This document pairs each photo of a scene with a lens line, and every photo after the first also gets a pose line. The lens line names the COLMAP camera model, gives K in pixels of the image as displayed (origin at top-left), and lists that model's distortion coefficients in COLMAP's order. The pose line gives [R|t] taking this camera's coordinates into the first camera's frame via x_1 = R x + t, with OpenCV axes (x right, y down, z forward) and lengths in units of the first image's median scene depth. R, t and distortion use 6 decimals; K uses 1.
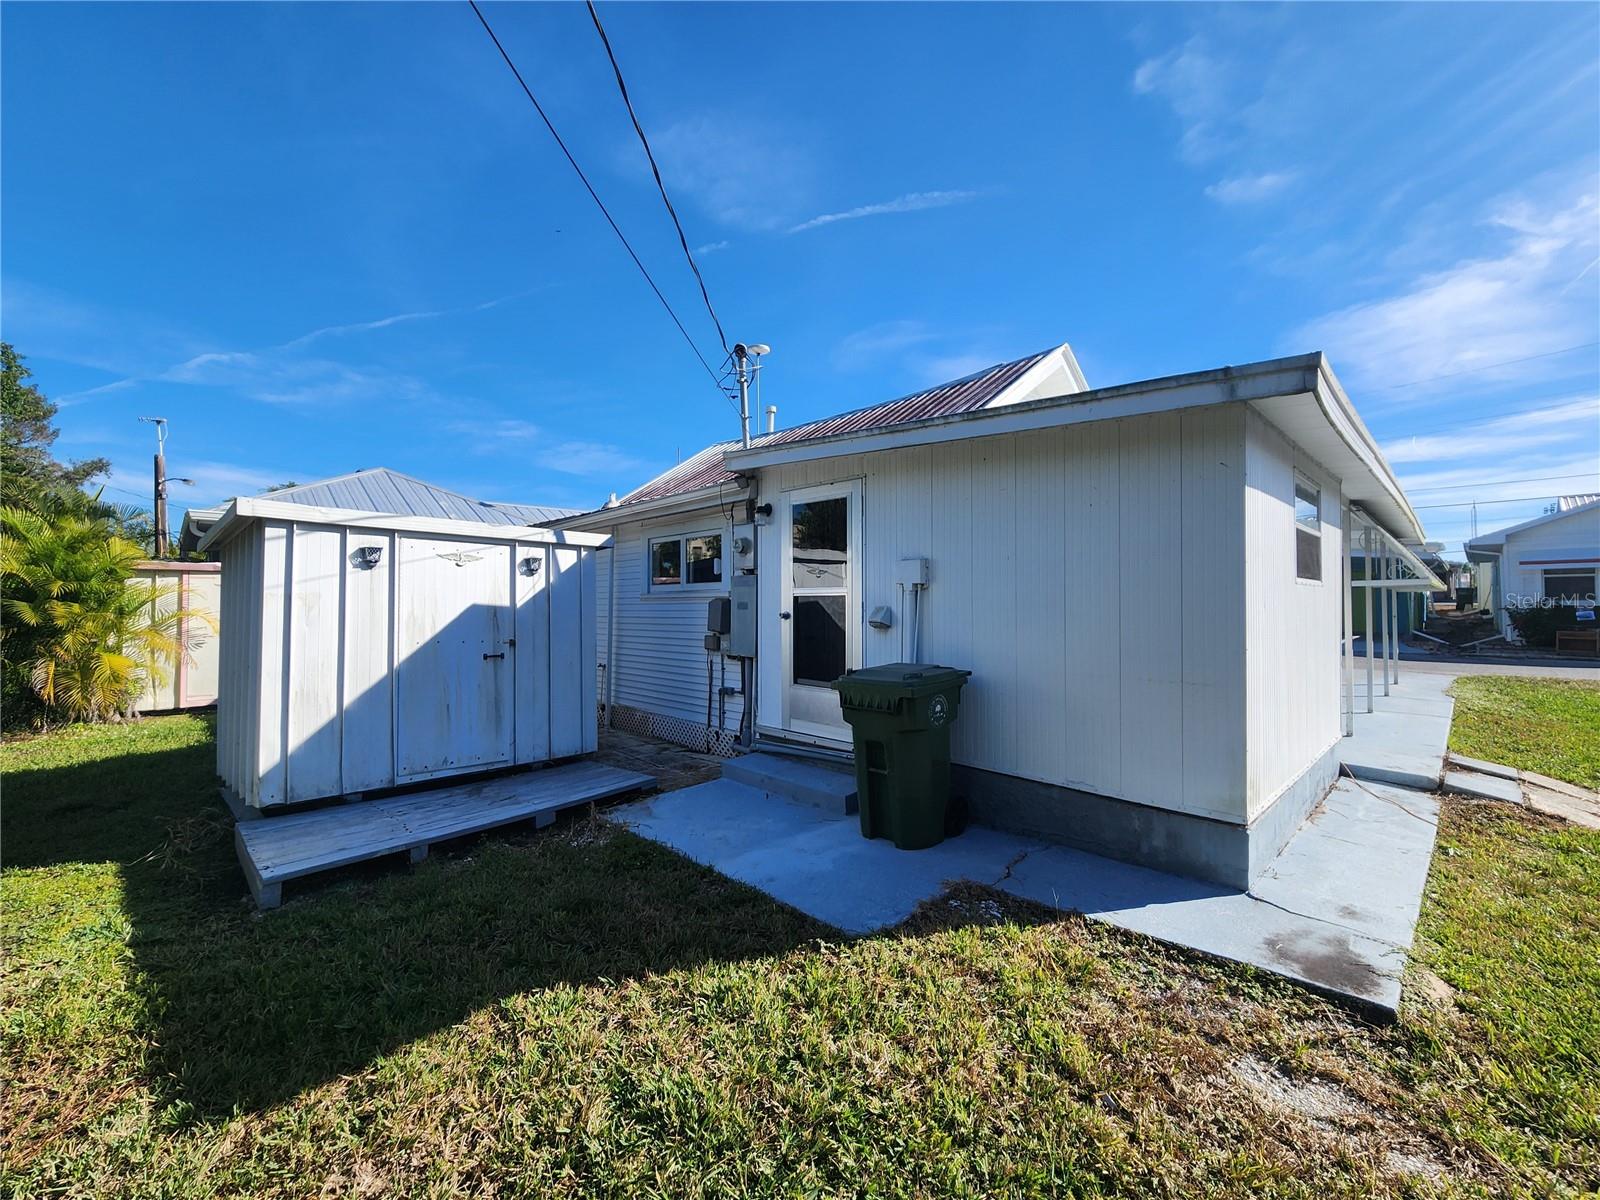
lens RADIAL K [[640.4, 0, 800.1], [0, 640.4, 597.4], [0, 0, 1]] dist [-0.001199, 0.000108]
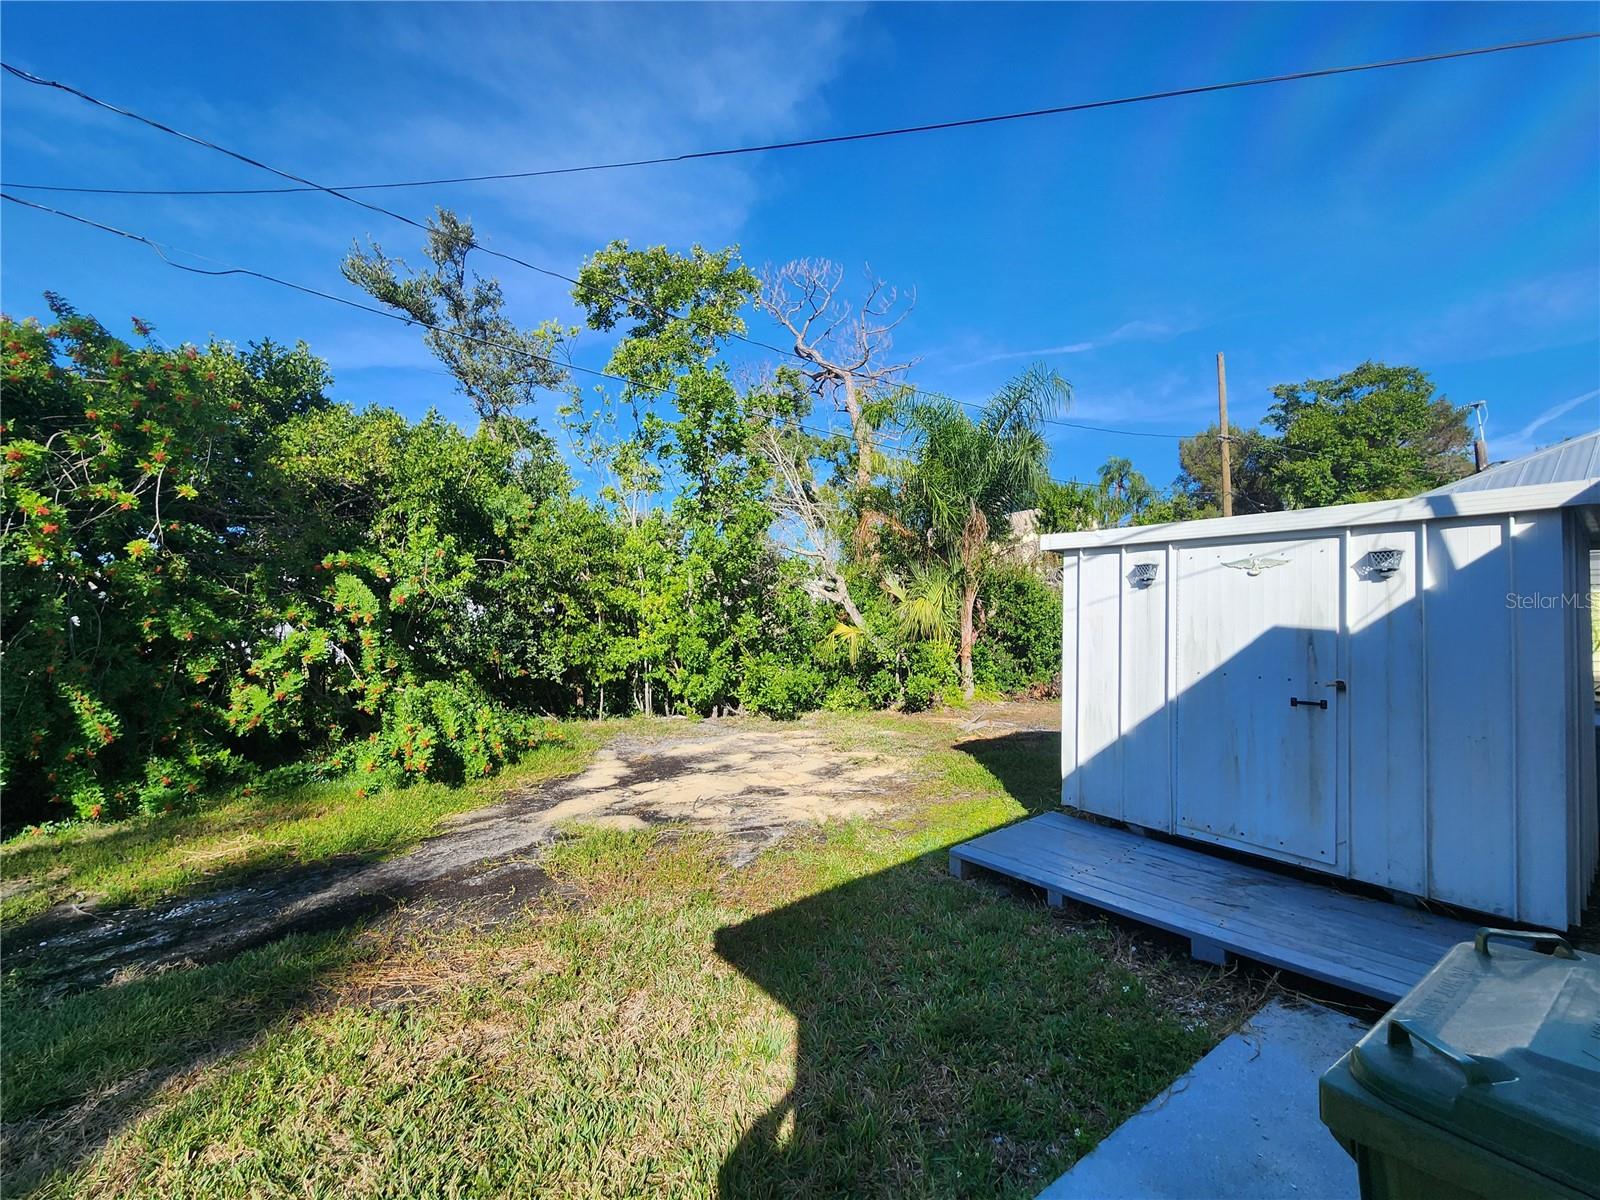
lens RADIAL K [[640.4, 0, 789.0], [0, 640.4, 611.9], [0, 0, 1]] dist [-0.001199, 0.000108]
pose [[-0.157496, -0.011777, -0.987449, 0.287405], [0.016721, 0.999754, -0.014590, -0.004304], [0.987378, -0.018809, -0.157260, 0.573667]]
